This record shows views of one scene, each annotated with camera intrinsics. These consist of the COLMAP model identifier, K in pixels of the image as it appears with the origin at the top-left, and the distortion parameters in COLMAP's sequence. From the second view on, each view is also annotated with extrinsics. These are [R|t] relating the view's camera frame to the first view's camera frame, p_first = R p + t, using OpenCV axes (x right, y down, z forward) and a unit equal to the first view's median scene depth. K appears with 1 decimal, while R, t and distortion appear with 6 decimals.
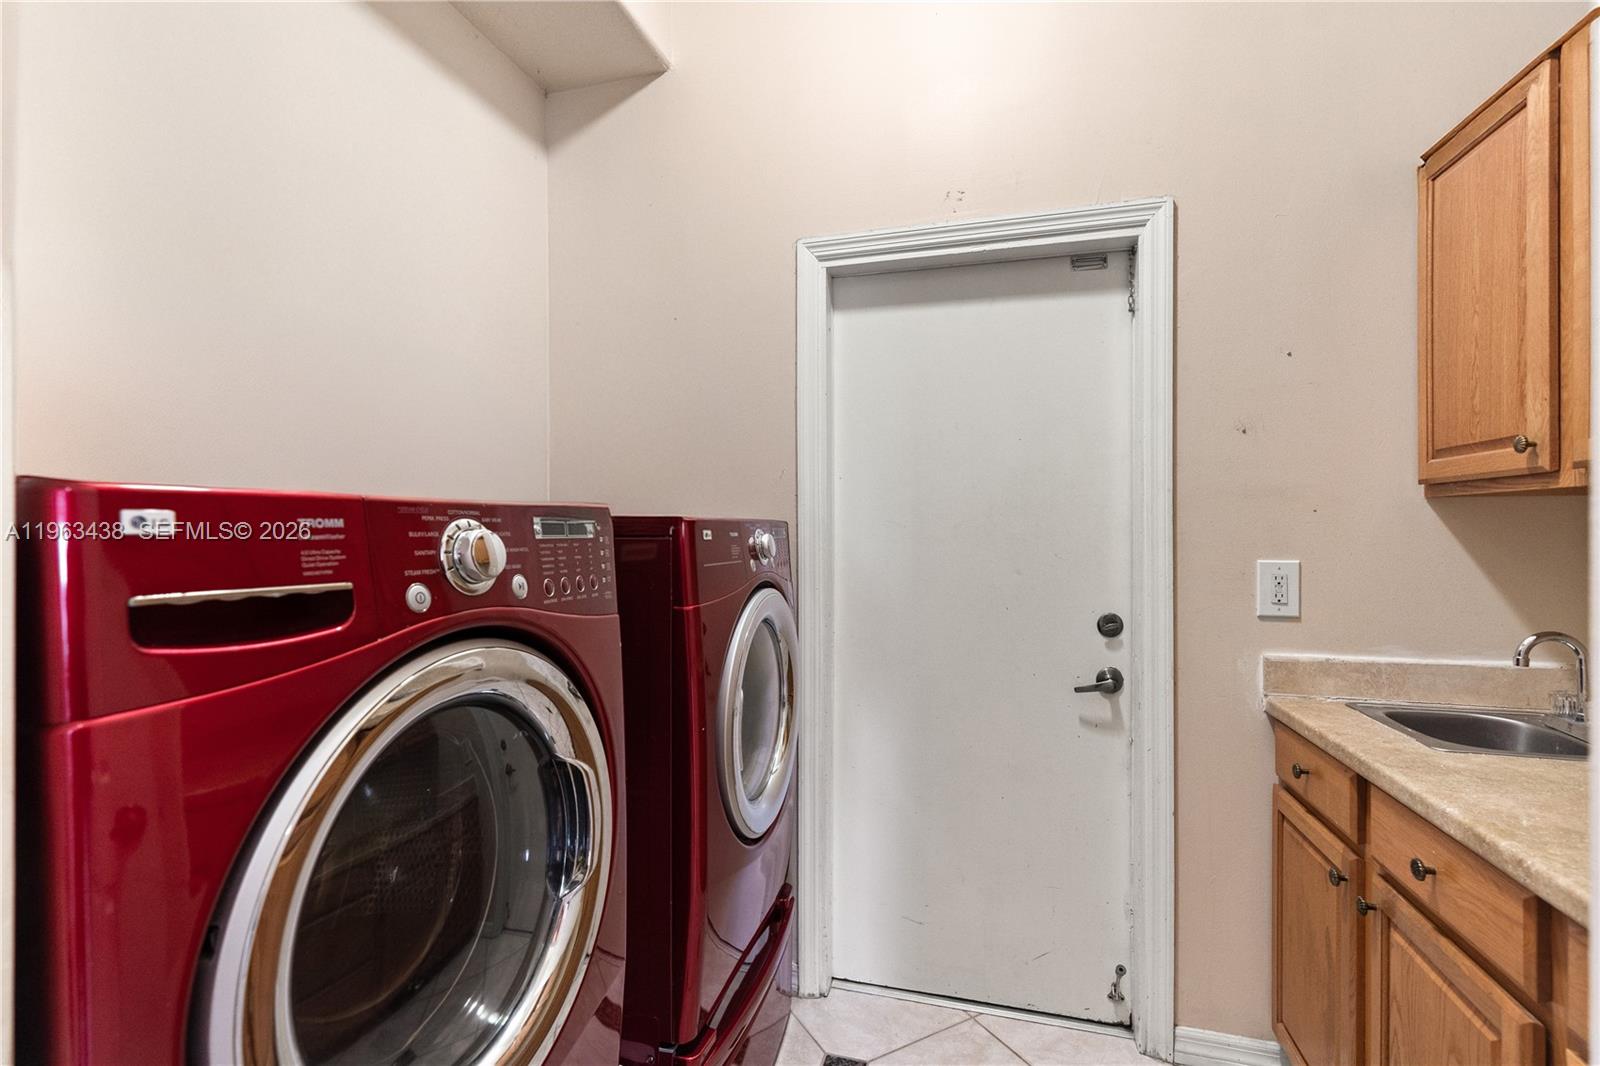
lens RADIAL K [[724.2, 0, 795.9], [0, 724.2, 536.0], [0, 0, 1]] dist [-0.011726, 0.004405]
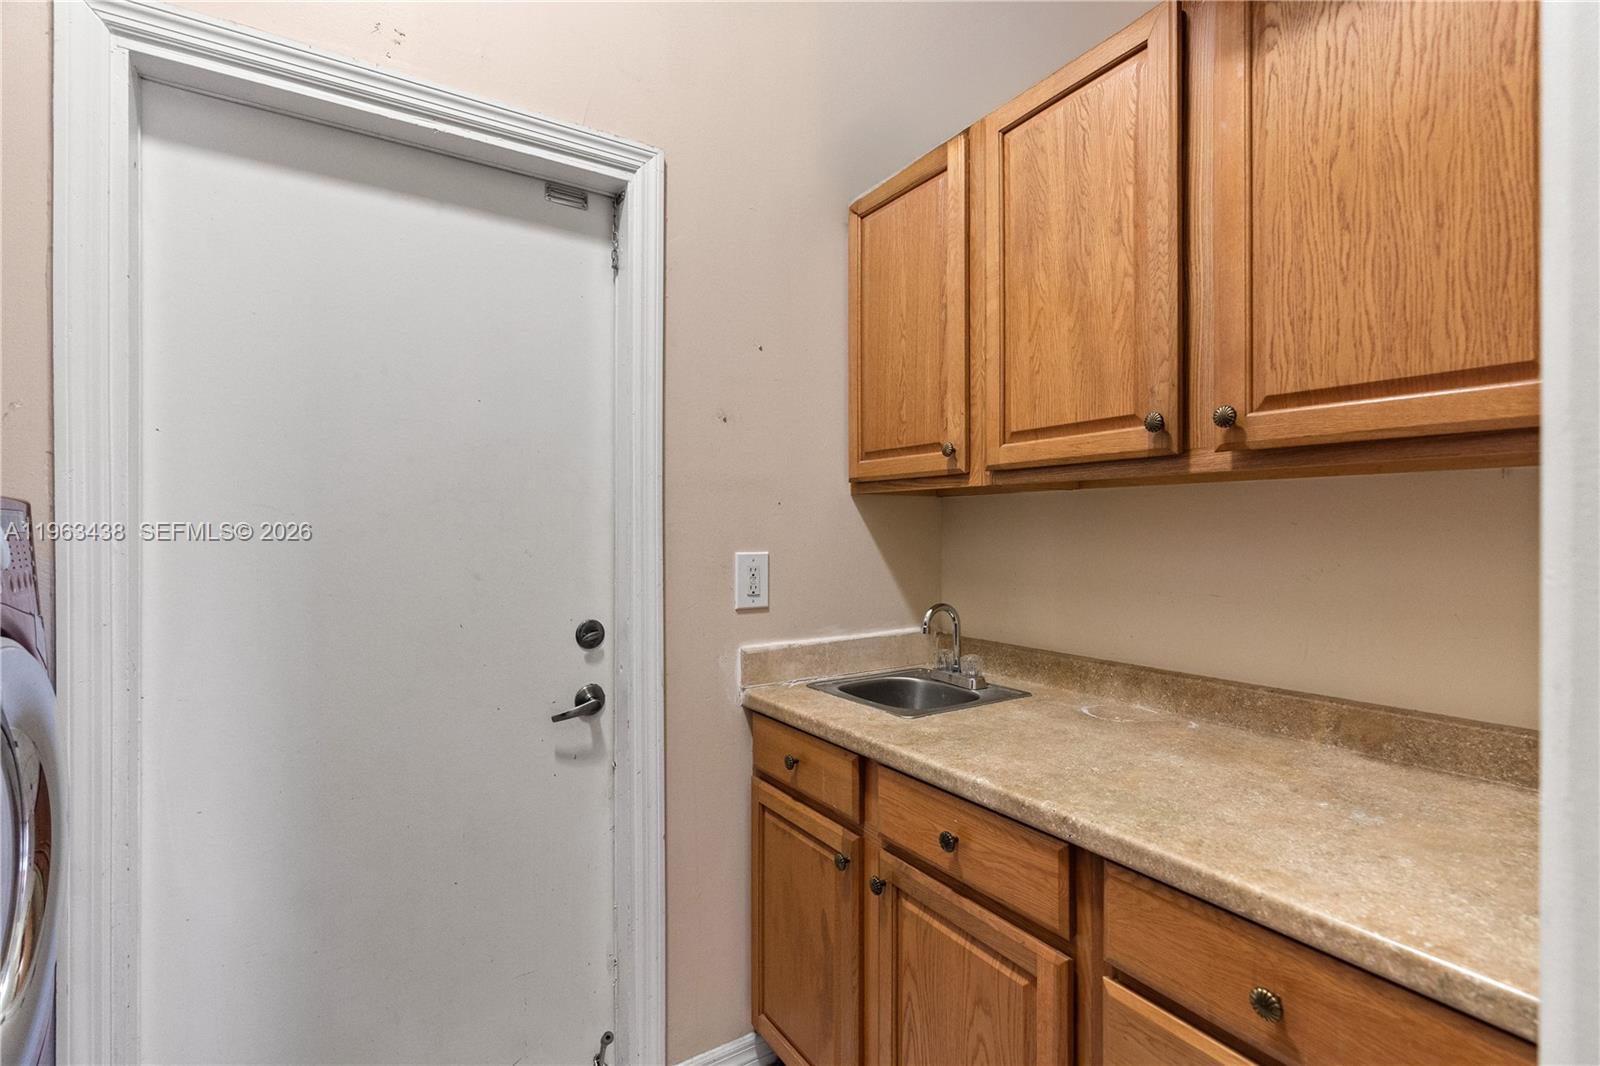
lens RADIAL K [[724.2, 0, 812.3], [0, 724.2, 529.4], [0, 0, 1]] dist [-0.011726, 0.004405]
pose [[0.655012, -0.001423, 0.755617, -0.038531], [0.006292, 0.999974, -0.003571, 0.006522], [-0.755592, 0.007093, 0.655004, 0.291994]]
